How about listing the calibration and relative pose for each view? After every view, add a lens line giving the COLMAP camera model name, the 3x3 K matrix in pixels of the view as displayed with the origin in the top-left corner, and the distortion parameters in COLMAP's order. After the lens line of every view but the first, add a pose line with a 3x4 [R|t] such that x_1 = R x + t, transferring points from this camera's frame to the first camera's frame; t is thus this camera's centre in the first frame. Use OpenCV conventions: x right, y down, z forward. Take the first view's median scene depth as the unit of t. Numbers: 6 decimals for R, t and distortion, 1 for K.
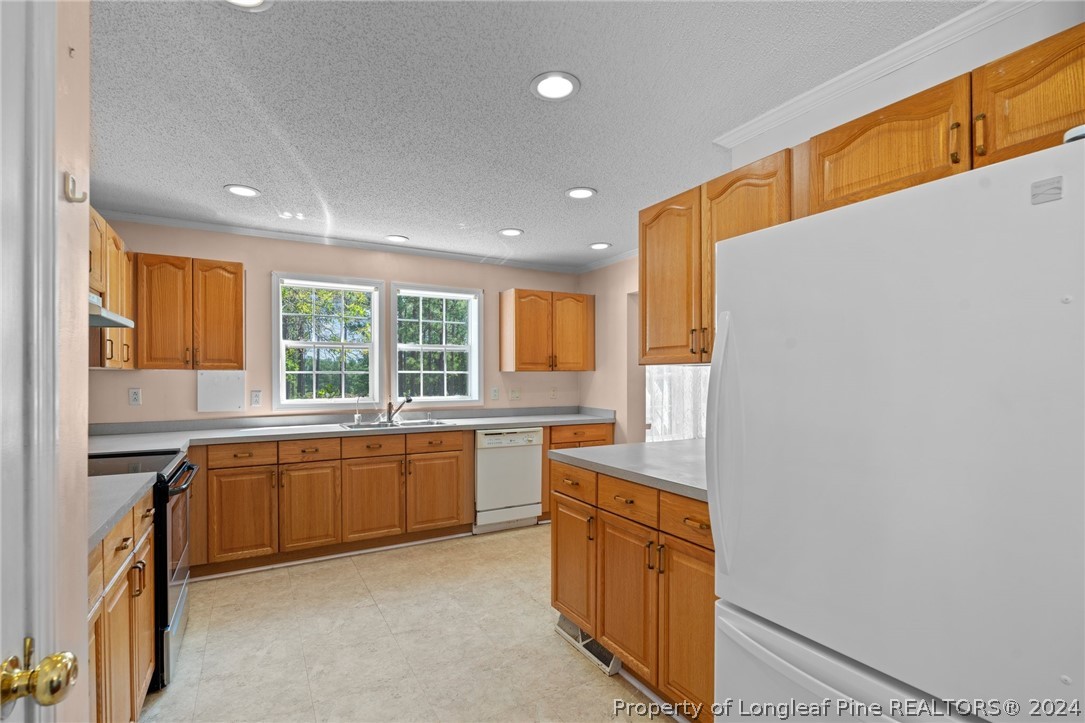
lens RADIAL K [[514.5, 0, 542.4], [0, 514.5, 370.9], [0, 0, 1]] dist [-0.001399, -0.000186]
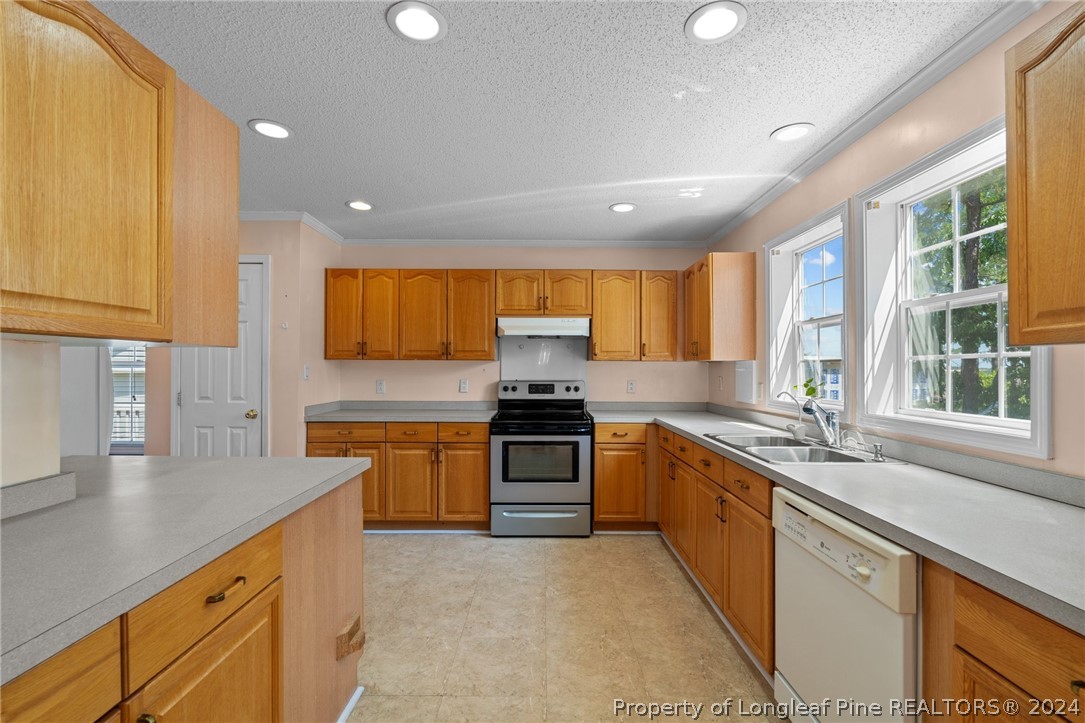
lens RADIAL K [[473.1, 0, 541.5], [0, 473.1, 366.4], [0, 0, 1]] dist [0.001738, 0.000072]
pose [[-0.497975, -0.001466, -0.867190, 0.474005], [0.010892, 0.999909, -0.007945, 0.017137], [0.867123, -0.013402, -0.497913, 1.466299]]
